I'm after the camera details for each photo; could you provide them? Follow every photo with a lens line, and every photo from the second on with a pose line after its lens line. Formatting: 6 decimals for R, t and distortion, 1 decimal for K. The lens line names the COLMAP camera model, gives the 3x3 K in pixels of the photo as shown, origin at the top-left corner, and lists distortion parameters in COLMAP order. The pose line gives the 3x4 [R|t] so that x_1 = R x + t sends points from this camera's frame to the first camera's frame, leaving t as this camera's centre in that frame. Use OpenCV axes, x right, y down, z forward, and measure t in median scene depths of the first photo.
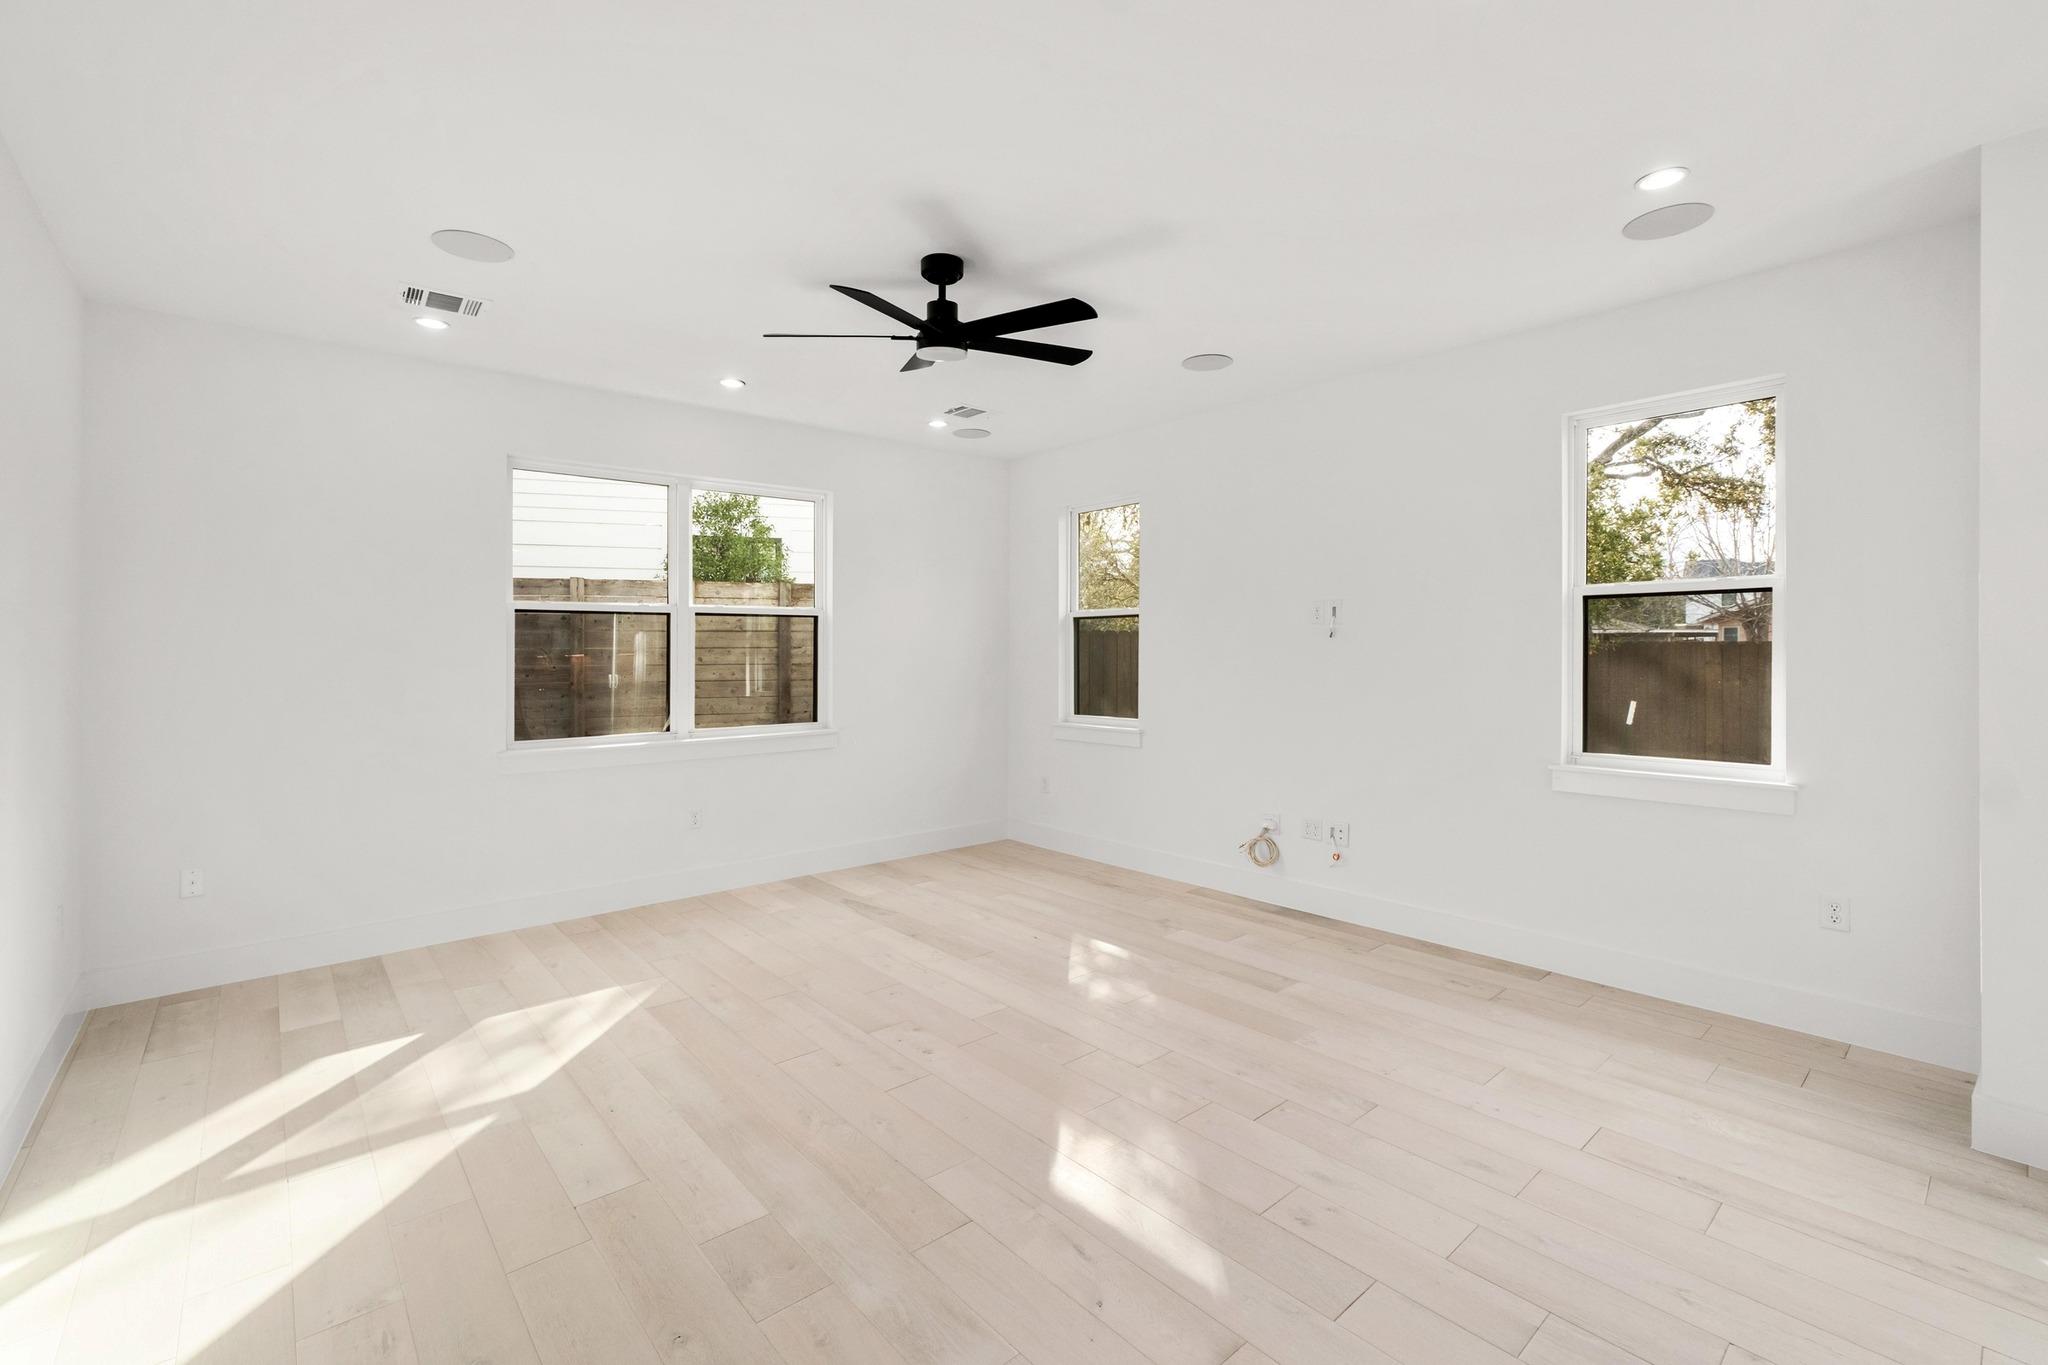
lens RADIAL K [[876.9, 0, 1021.6], [0, 876.9, 653.8], [0, 0, 1]] dist [0.000044, 0.000170]
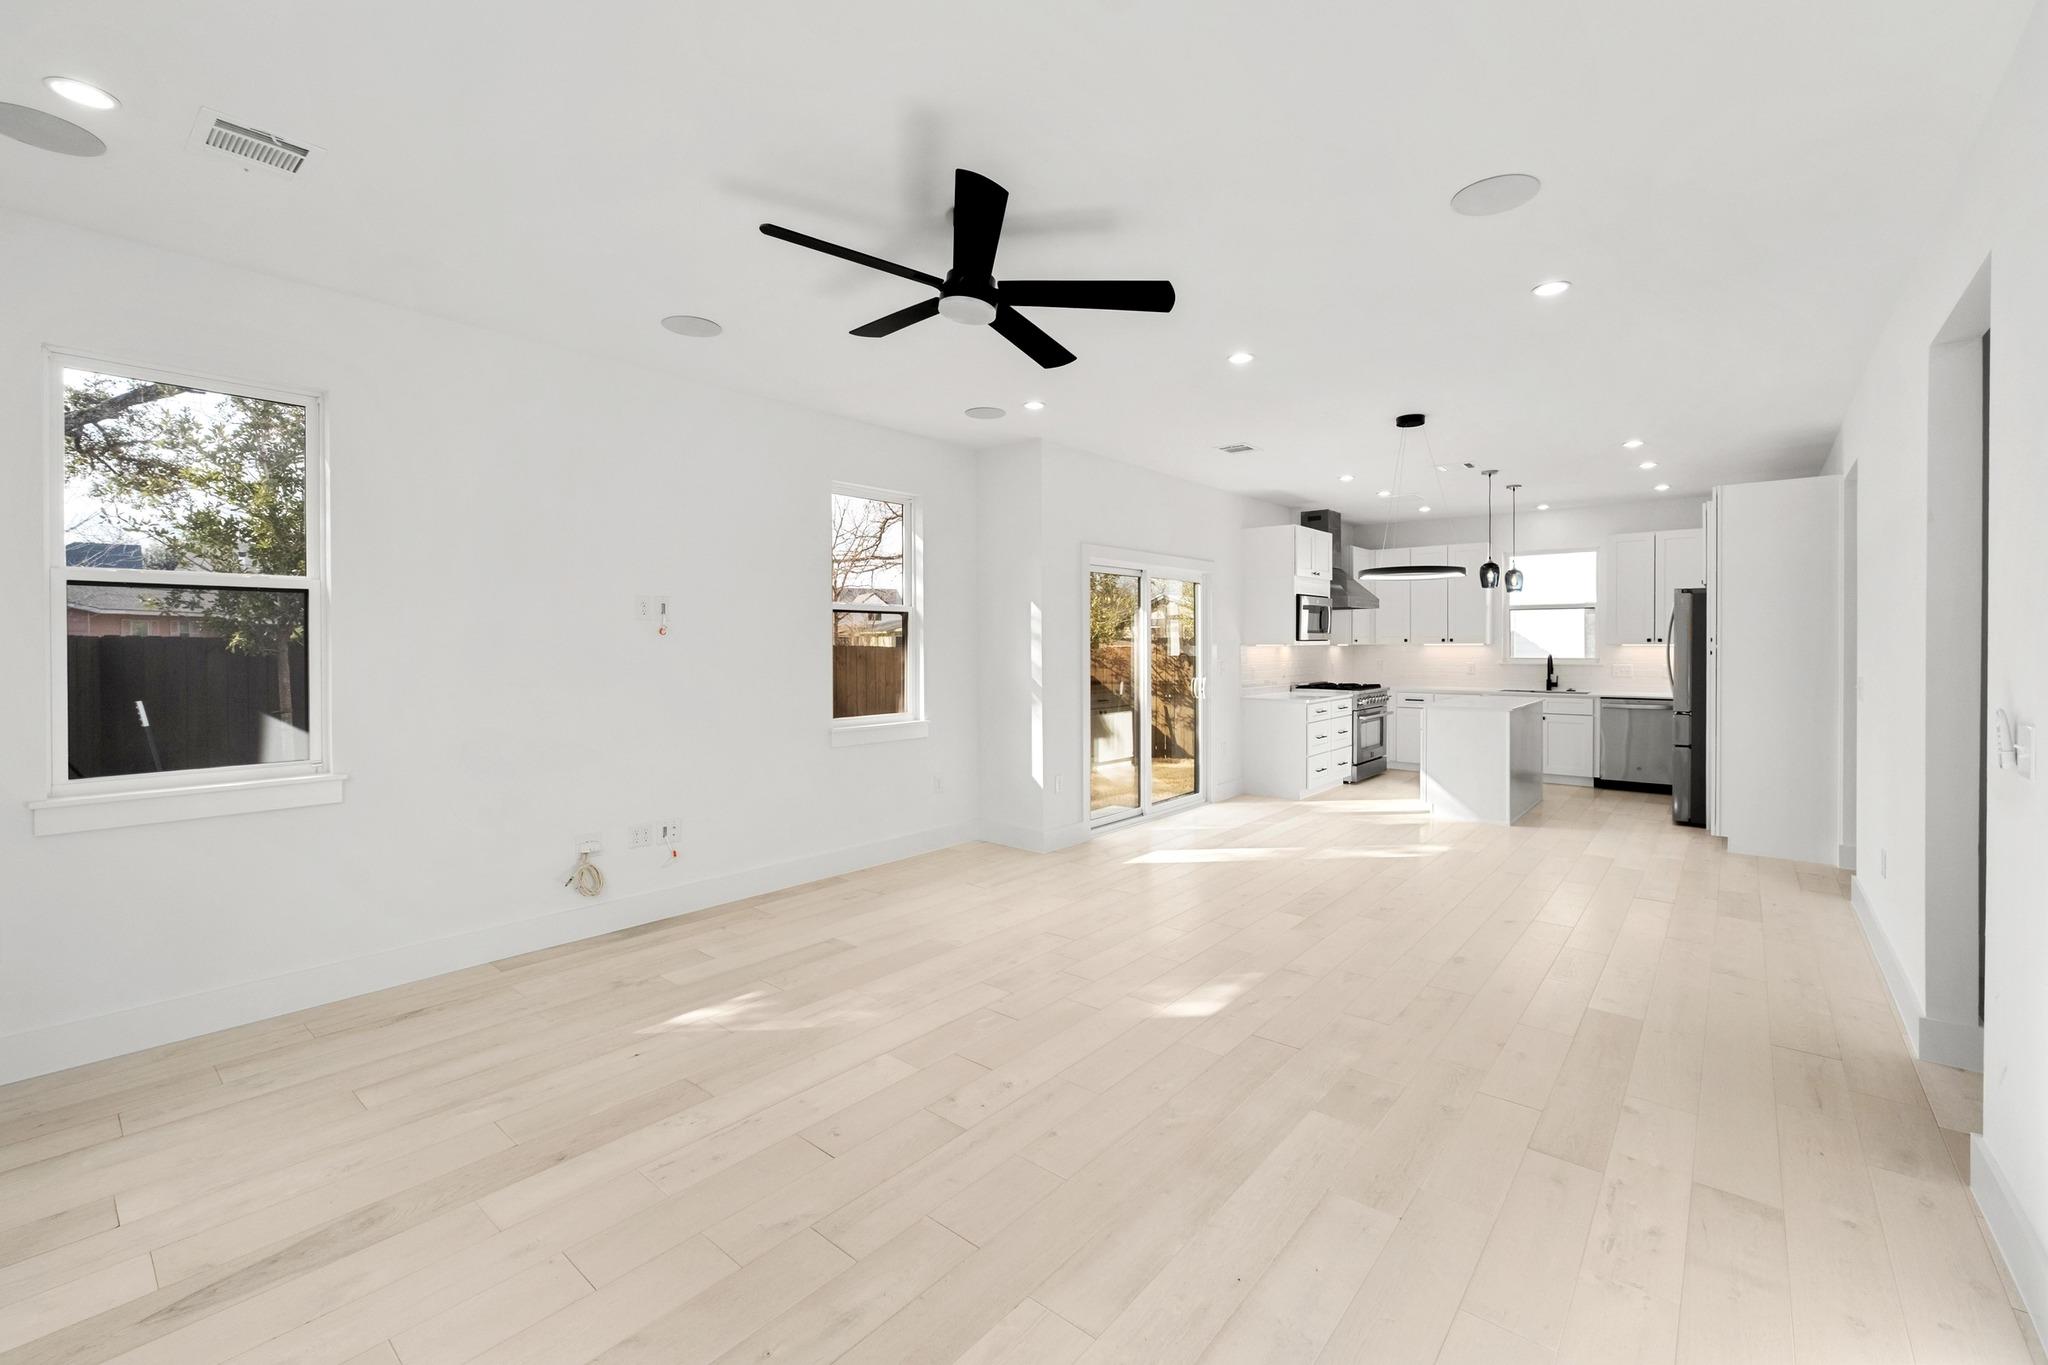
lens RADIAL K [[858.3, 0, 1024.1], [0, 858.3, 650.2], [0, 0, 1]] dist [-0.001287, -0.000004]
pose [[-0.153592, 0.000441, 0.988134, -0.816819], [0.000442, 1.000000, -0.000377, -0.000873], [-0.988134, 0.000379, -0.153592, 0.917425]]
